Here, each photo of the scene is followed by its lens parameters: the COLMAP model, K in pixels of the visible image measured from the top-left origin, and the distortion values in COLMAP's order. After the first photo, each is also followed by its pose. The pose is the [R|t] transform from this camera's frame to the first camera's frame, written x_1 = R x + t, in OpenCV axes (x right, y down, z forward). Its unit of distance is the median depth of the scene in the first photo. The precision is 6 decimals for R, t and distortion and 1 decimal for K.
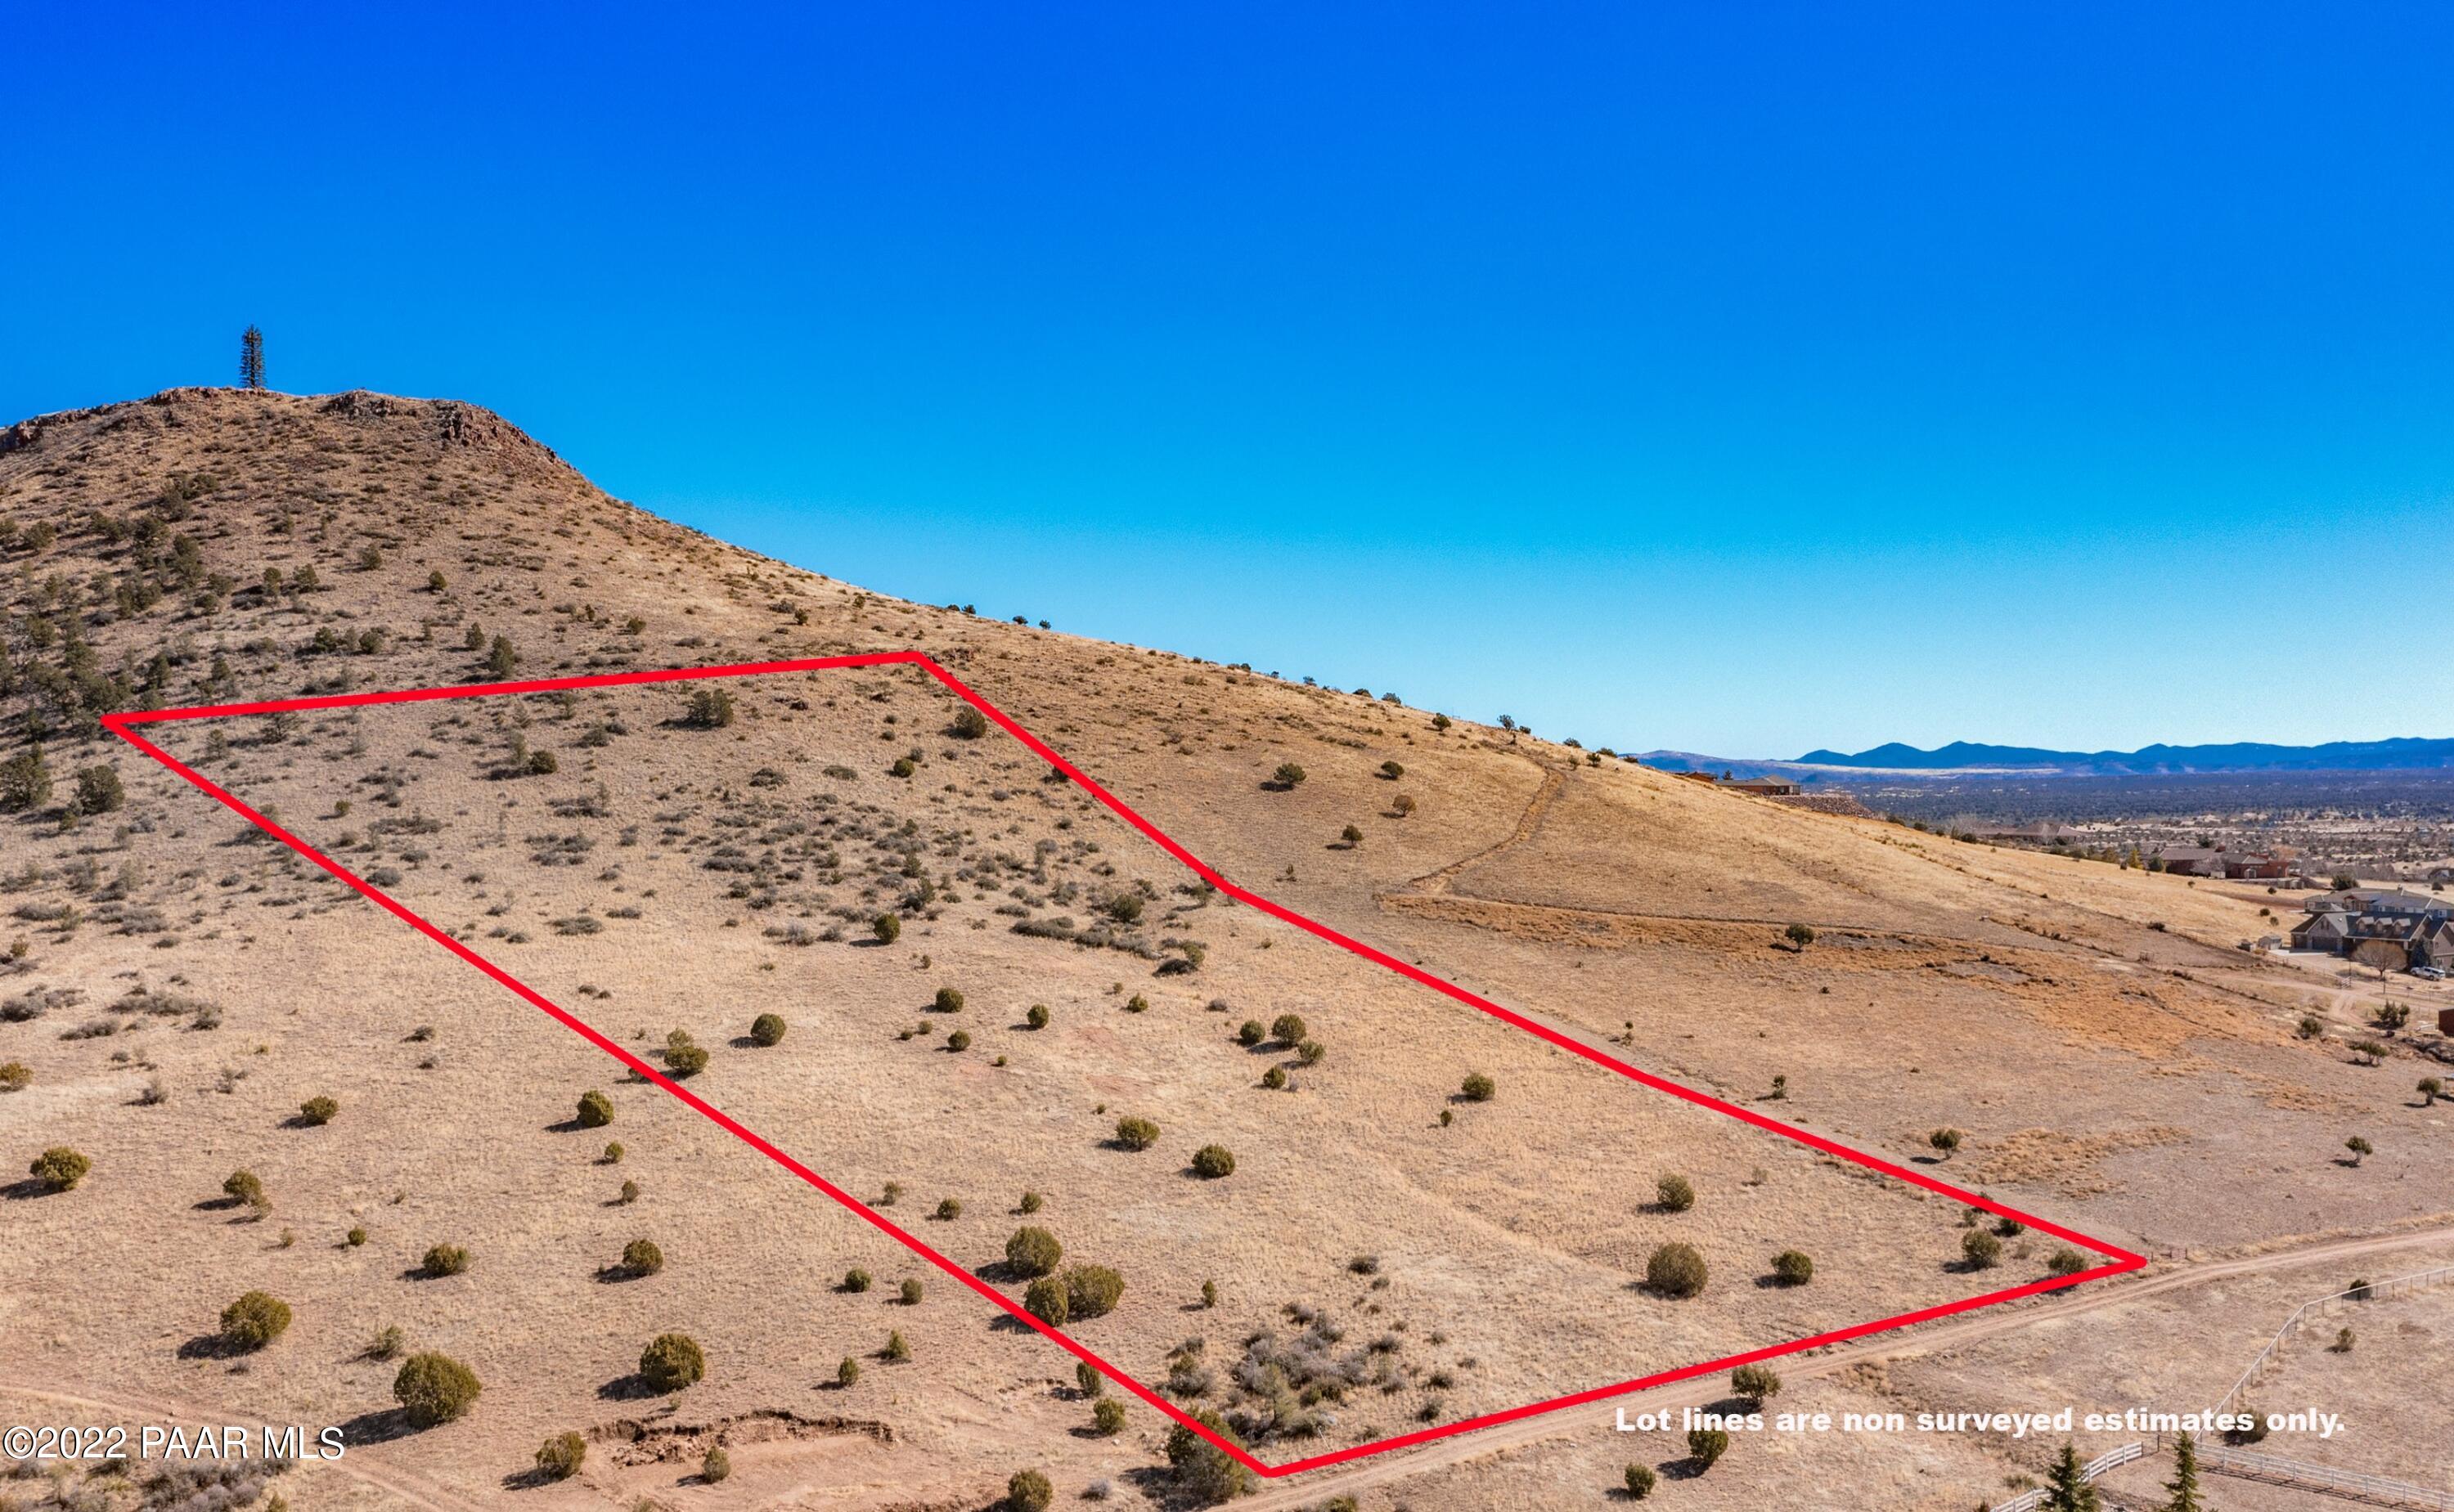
lens RADIAL K [[2240.0, 0, 1227.0], [0, 2240.0, 756.0], [0, 0, 1]] dist [0.000382, -0.006928]
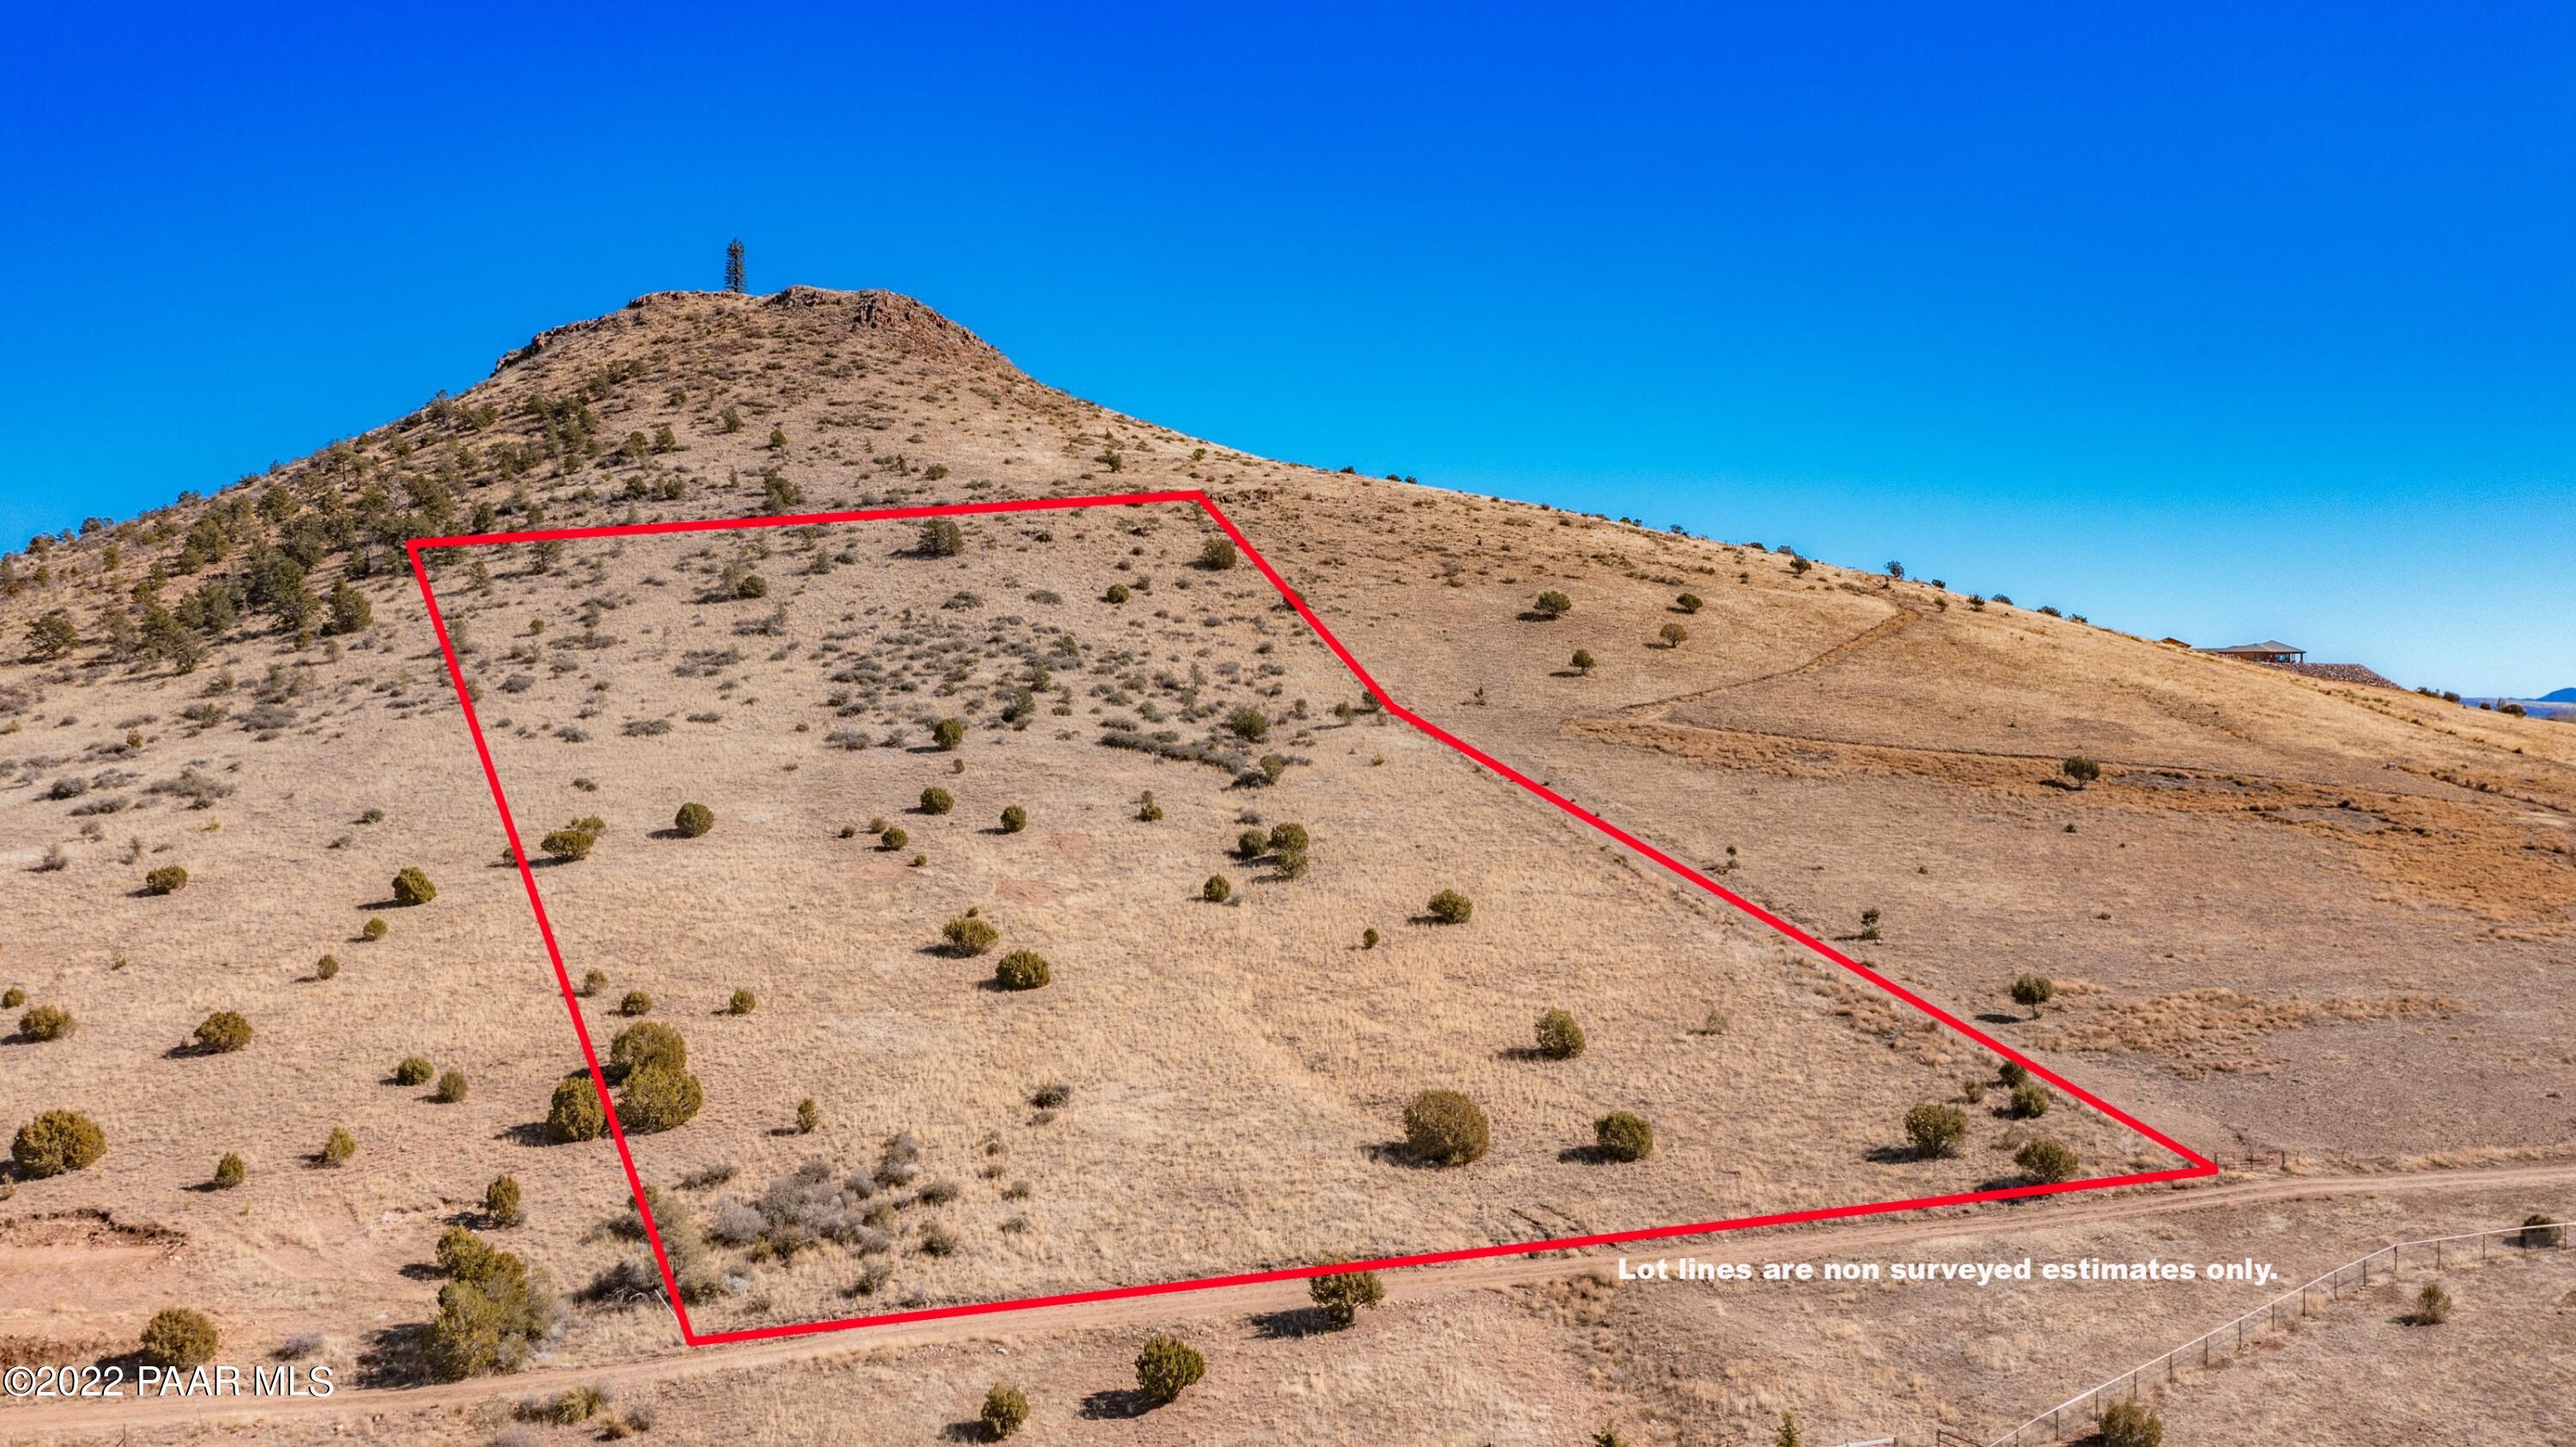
lens RADIAL K [[2019.5, 0, 1288.0], [0, 2019.5, 723.5], [0, 0, 1]] dist [-0.015007, 0.018274]
pose [[0.953556, 0.003549, -0.301194, 0.184204], [0.000865, 0.999894, 0.014522, 0.047872], [0.301214, -0.014108, 0.953452, 0.196119]]
